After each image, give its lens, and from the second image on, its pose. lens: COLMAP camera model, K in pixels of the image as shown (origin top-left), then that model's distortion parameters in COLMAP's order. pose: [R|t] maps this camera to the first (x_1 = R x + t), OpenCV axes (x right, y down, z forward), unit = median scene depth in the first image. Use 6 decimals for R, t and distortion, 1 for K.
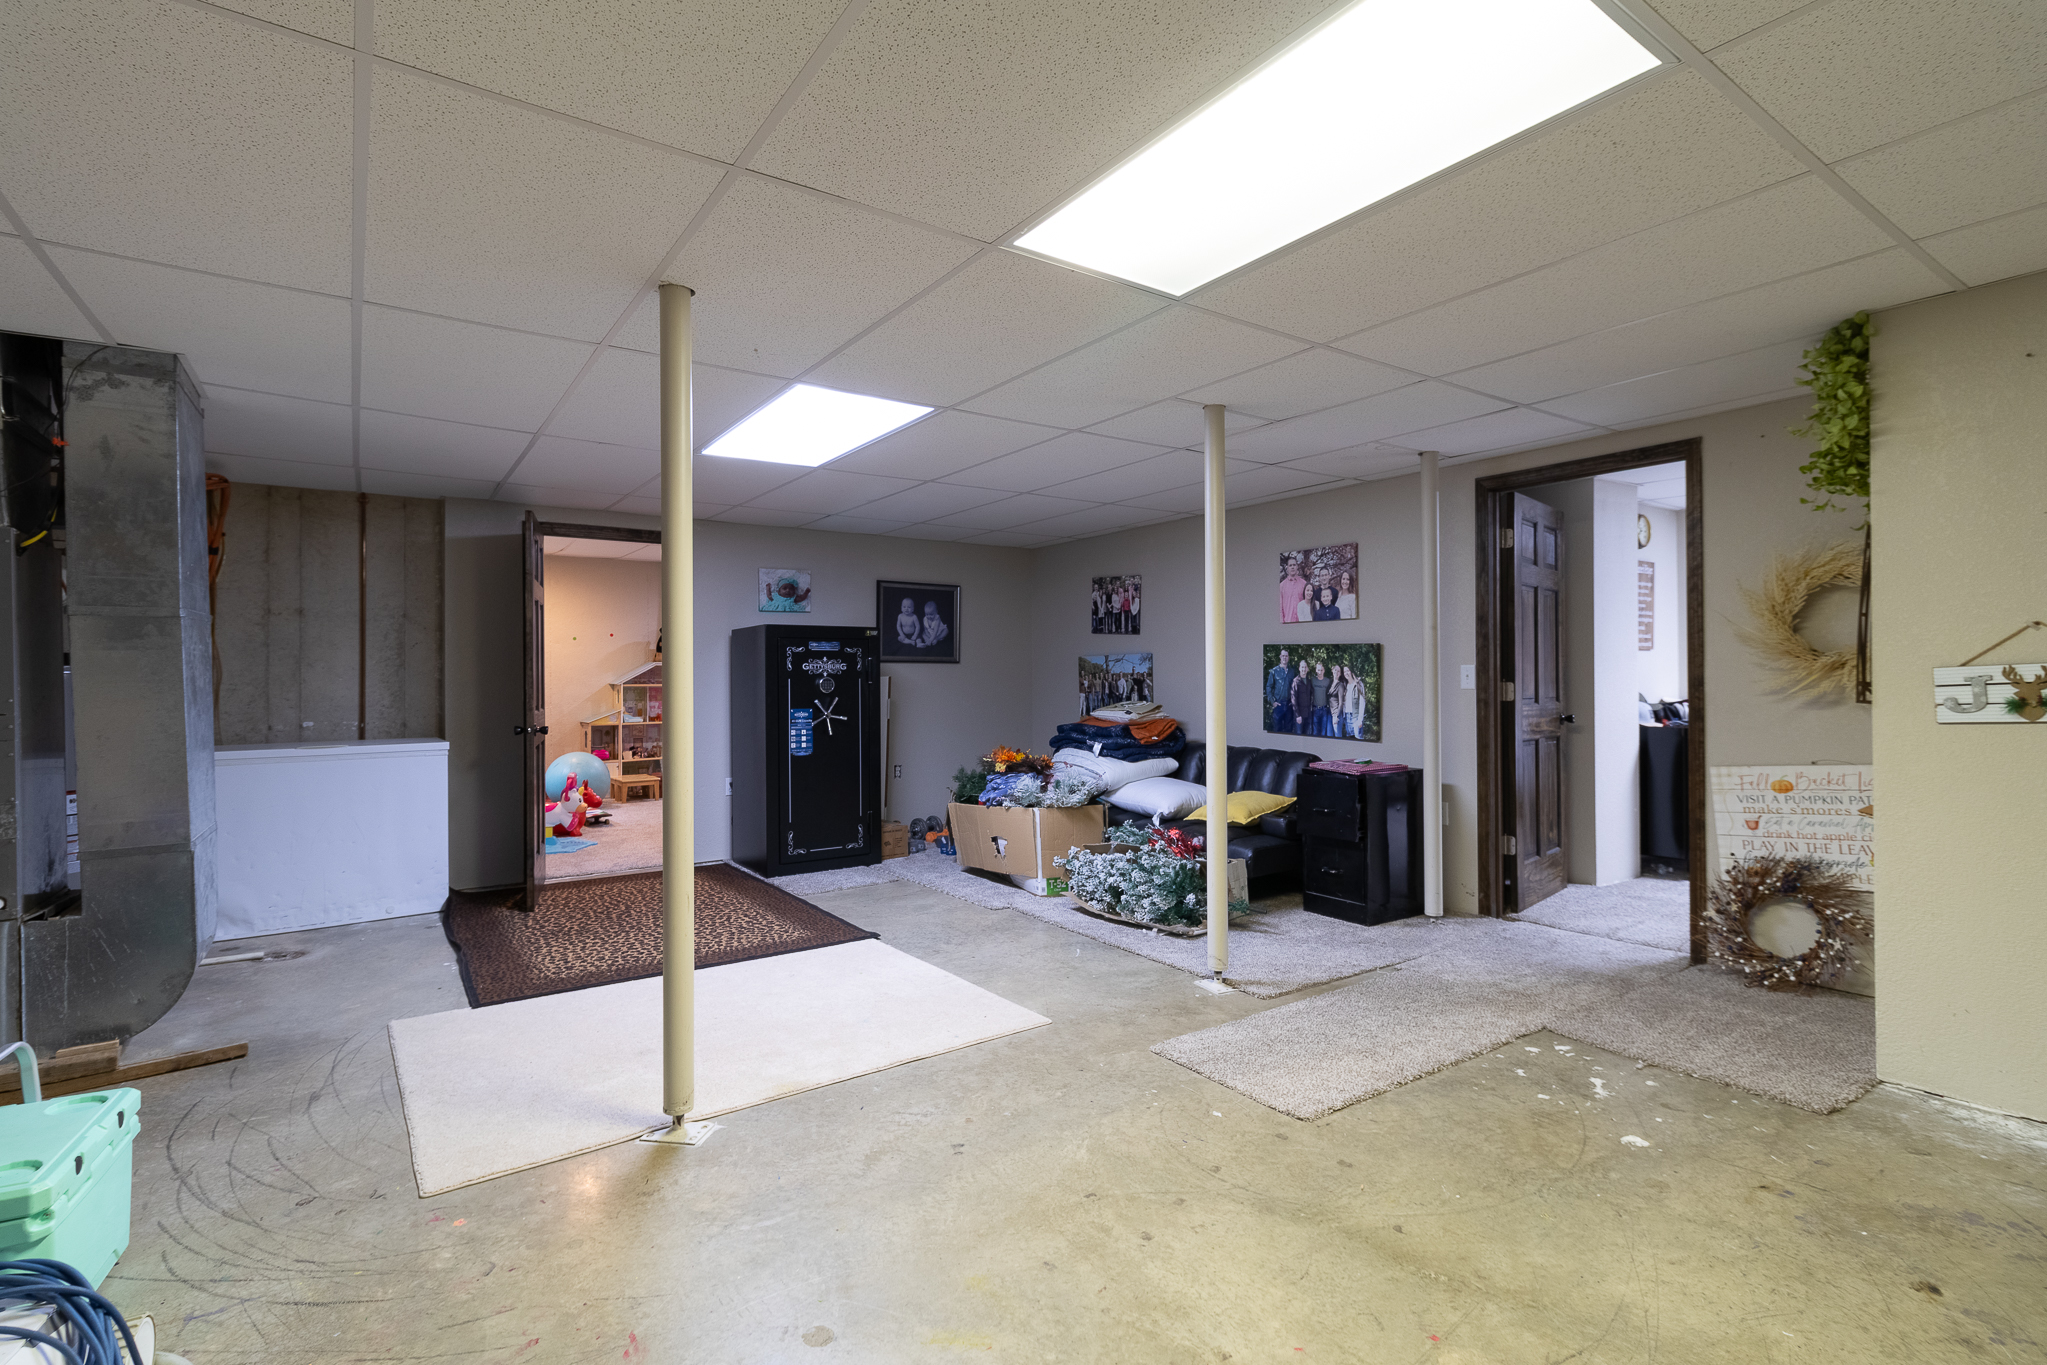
lens RADIAL K [[948.4, 0, 1014.3], [0, 948.4, 682.2], [0, 0, 1]] dist [0.004884, 0.000960]
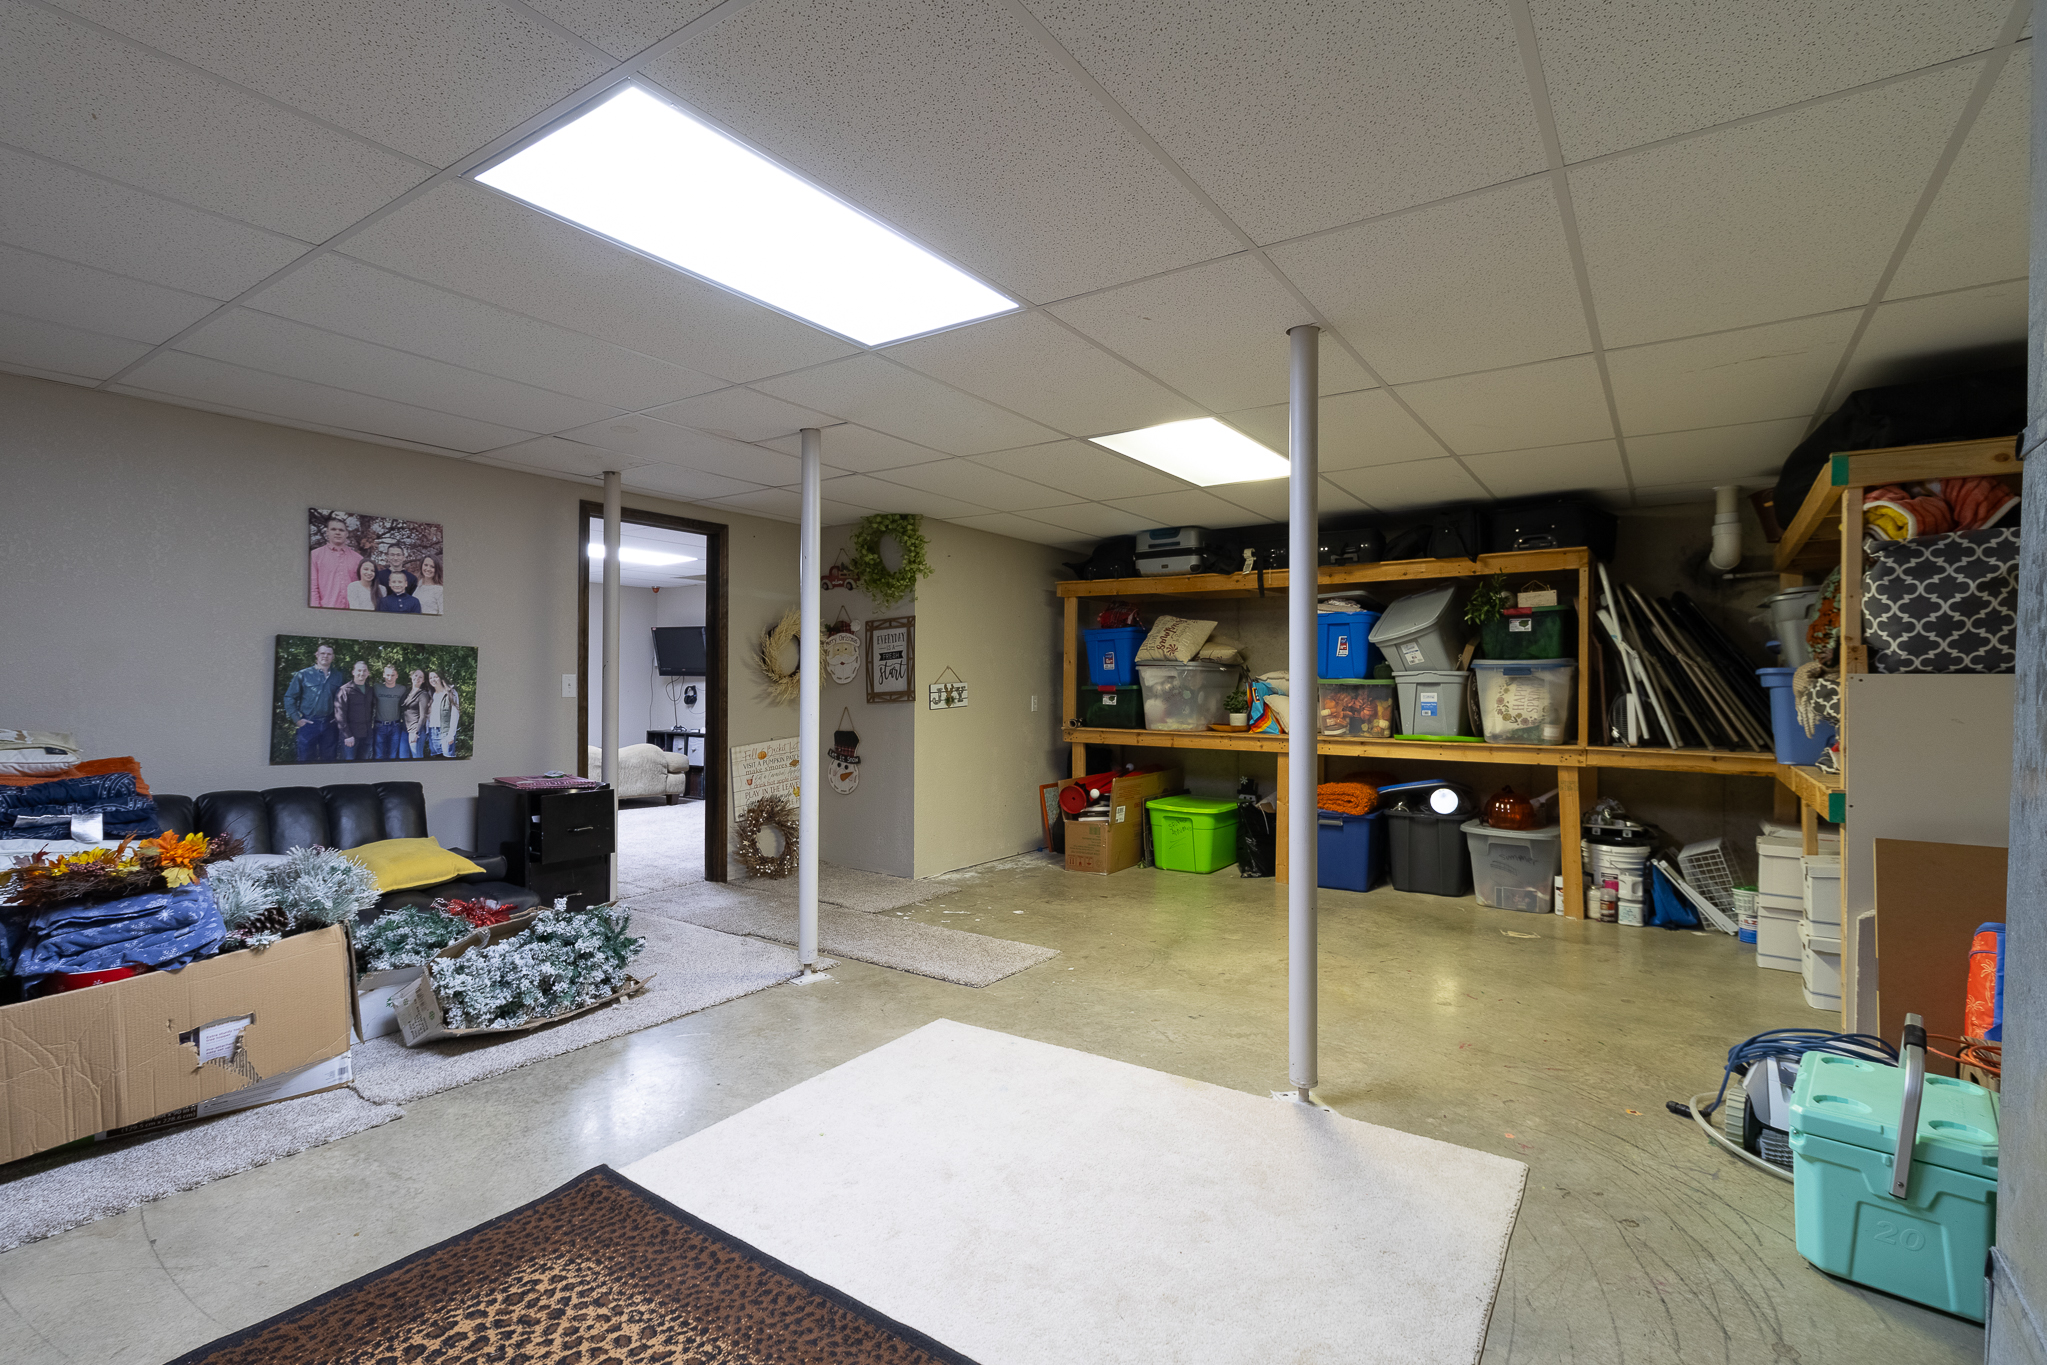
lens RADIAL K [[948.4, 0, 1020.4], [0, 948.4, 682.0], [0, 0, 1]] dist [0.004884, 0.000960]
pose [[-0.346790, 0.009224, 0.937897, -0.603831], [-0.000009, 0.999952, -0.009837, 0.000550], [-0.937943, -0.003420, -0.346773, 0.803264]]
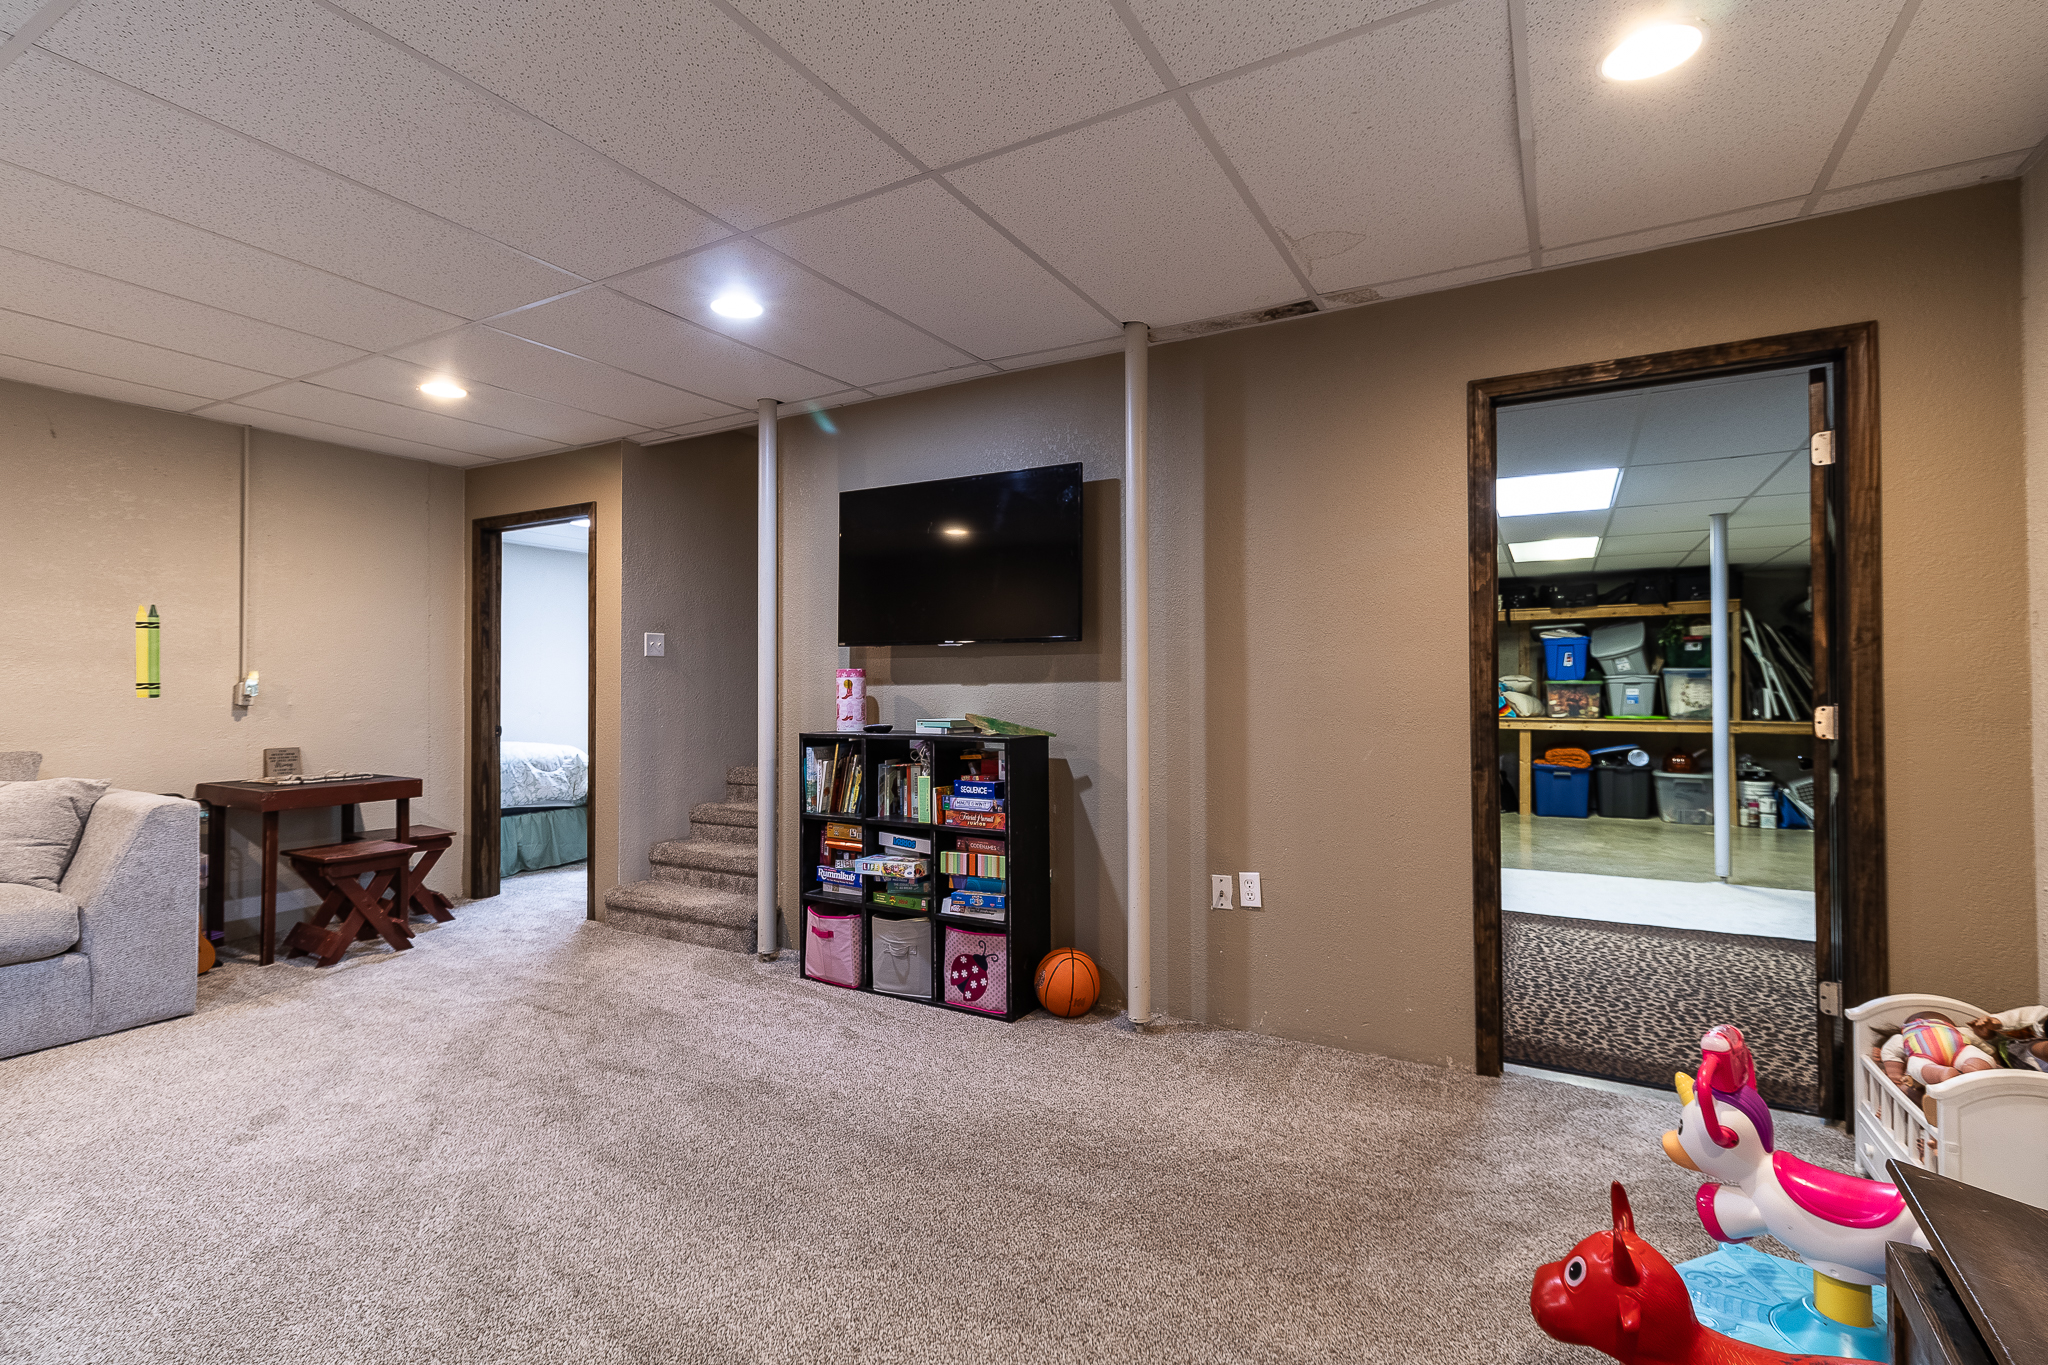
lens RADIAL K [[948.8, 0, 1015.5], [0, 948.8, 675.6], [0, 0, 1]] dist [0.004884, 0.000960]
pose [[-0.431022, 0.017062, 0.902180, -0.739286], [0.010474, 0.999848, -0.013905, -0.005898], [-0.902281, 0.003456, -0.431135, 1.394200]]
